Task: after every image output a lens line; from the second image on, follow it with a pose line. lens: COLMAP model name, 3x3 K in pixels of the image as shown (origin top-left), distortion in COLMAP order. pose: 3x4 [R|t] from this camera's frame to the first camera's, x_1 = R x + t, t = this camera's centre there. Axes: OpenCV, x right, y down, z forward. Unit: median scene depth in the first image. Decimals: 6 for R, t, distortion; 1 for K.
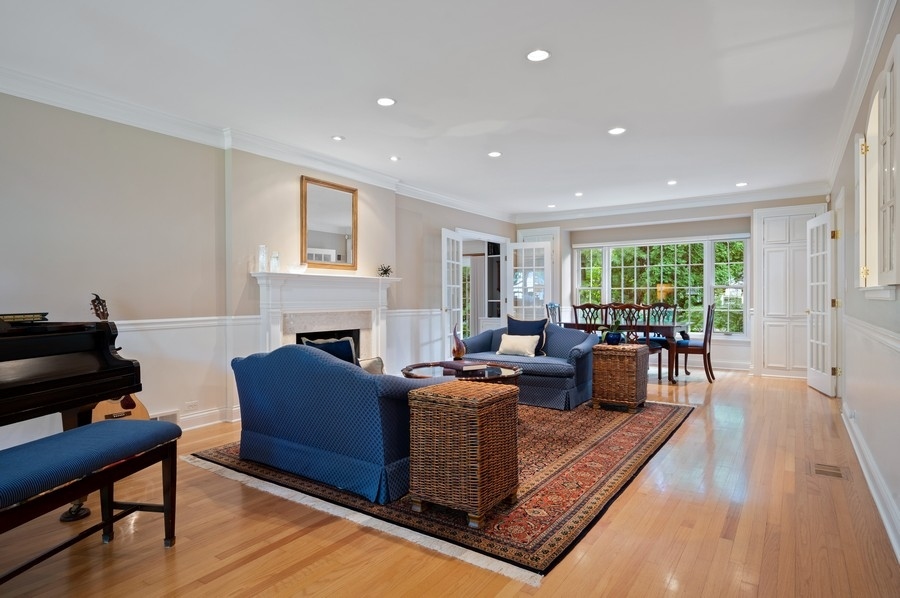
lens RADIAL K [[507.6, 0, 446.0], [0, 507.6, 297.2], [0, 0, 1]] dist [0.000253, -0.000964]
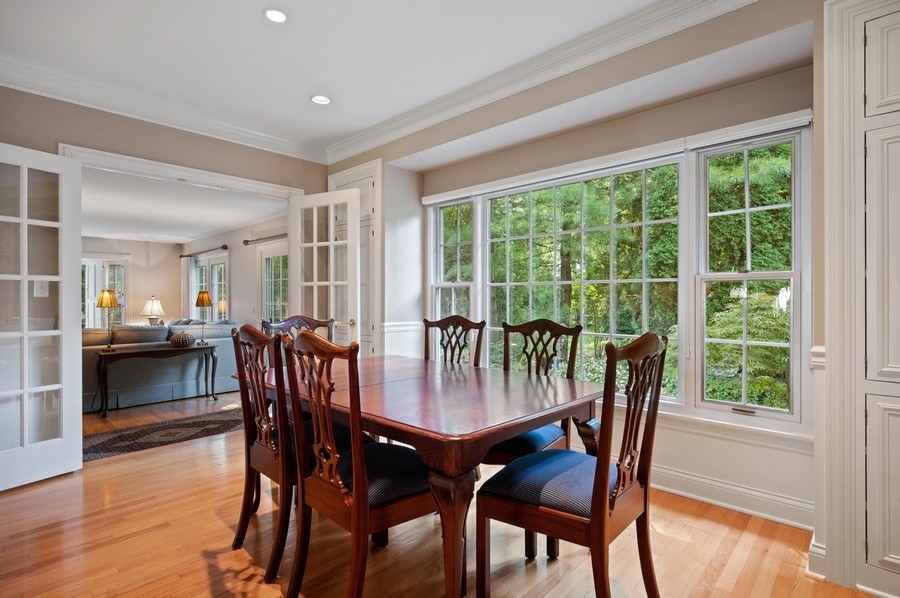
lens RADIAL K [[452.8, 0, 451.6], [0, 452.8, 298.5], [0, 0, 1]] dist [-0.005754, 0.000110]
pose [[0.990140, -0.001665, -0.140072, 0.339664], [0.001682, 0.999999, 0.000005, -0.004650], [0.140072, -0.000241, 0.990141, 0.564337]]
